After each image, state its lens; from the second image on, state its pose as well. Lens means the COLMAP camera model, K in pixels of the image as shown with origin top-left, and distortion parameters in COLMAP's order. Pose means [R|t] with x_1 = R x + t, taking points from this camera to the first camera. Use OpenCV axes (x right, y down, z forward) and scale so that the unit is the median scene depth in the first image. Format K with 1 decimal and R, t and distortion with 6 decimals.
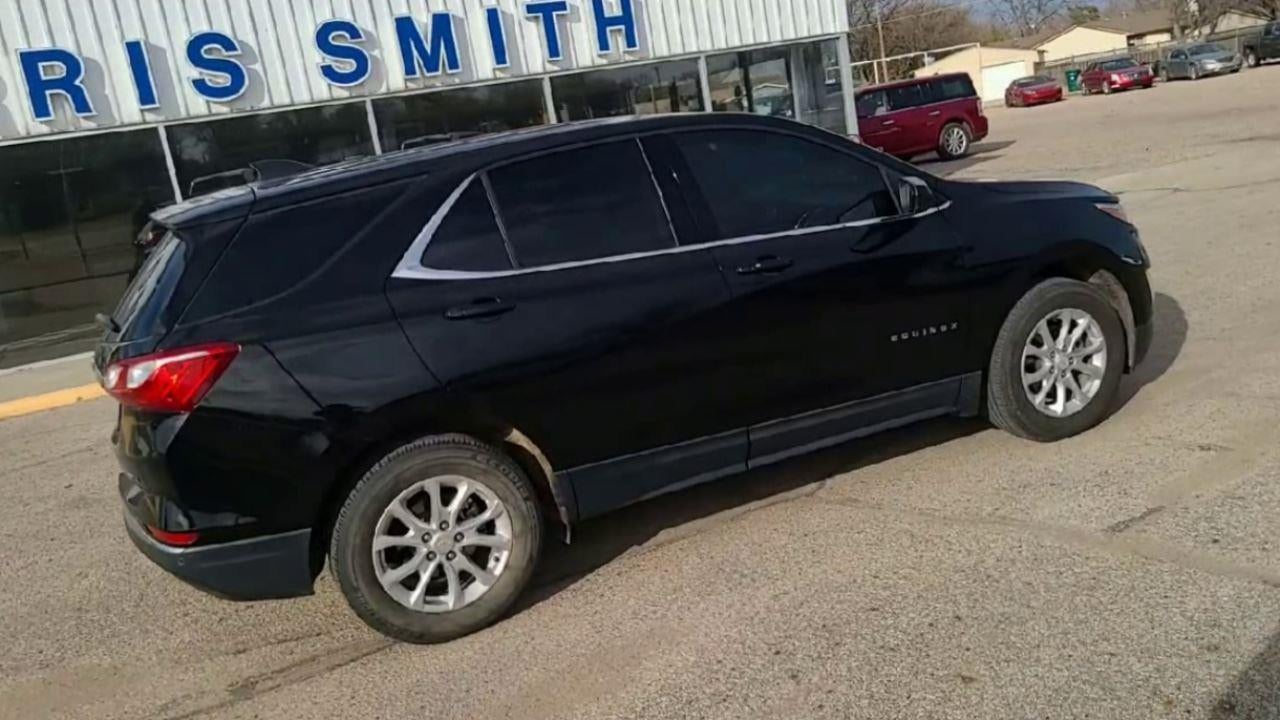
lens RADIAL K [[1166.9, 0, 640.0], [0, 1166.9, 360.0], [0, 0, 1]] dist [0.053362, -0.074504]
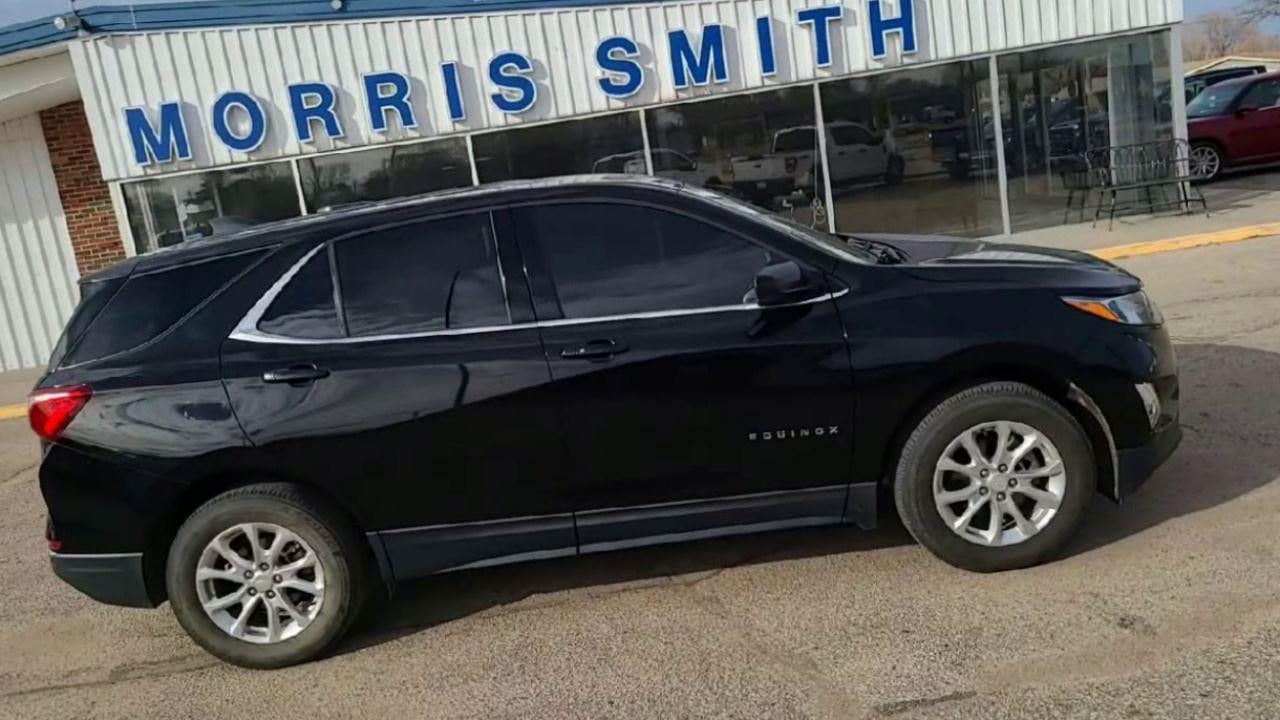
lens RADIAL K [[1073.2, 0, 598.4], [0, 1073.2, 383.4], [0, 0, 1]] dist [0.039585, -0.001352]
pose [[0.899089, 0.104420, -0.425129, 0.196975], [-0.078519, 0.993852, 0.078053, -0.049570], [0.430666, -0.036796, 0.901761, 0.085707]]
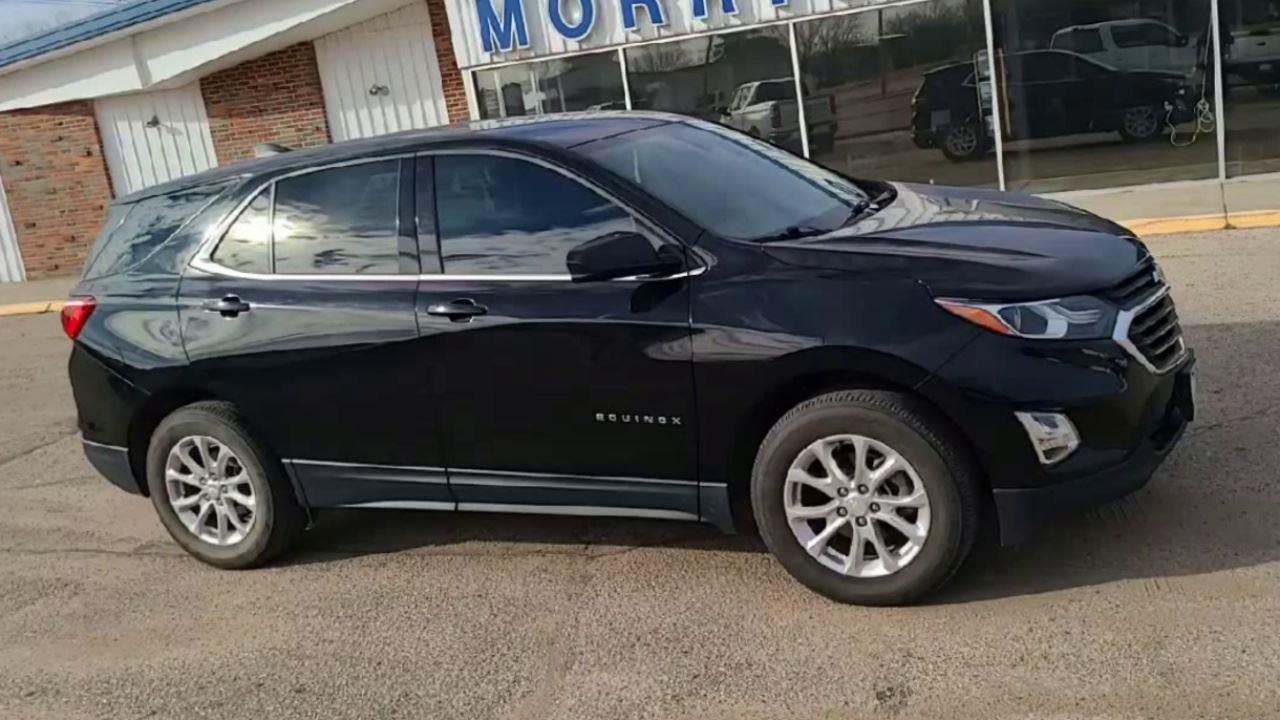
lens RADIAL K [[1166.9, 0, 640.0], [0, 1166.9, 360.0], [0, 0, 1]] dist [0.053362, -0.074504]
pose [[0.657017, 0.223058, -0.720121, 0.359078], [-0.120284, 0.974005, 0.191954, -0.096544], [0.744218, -0.039498, 0.666768, 0.197059]]
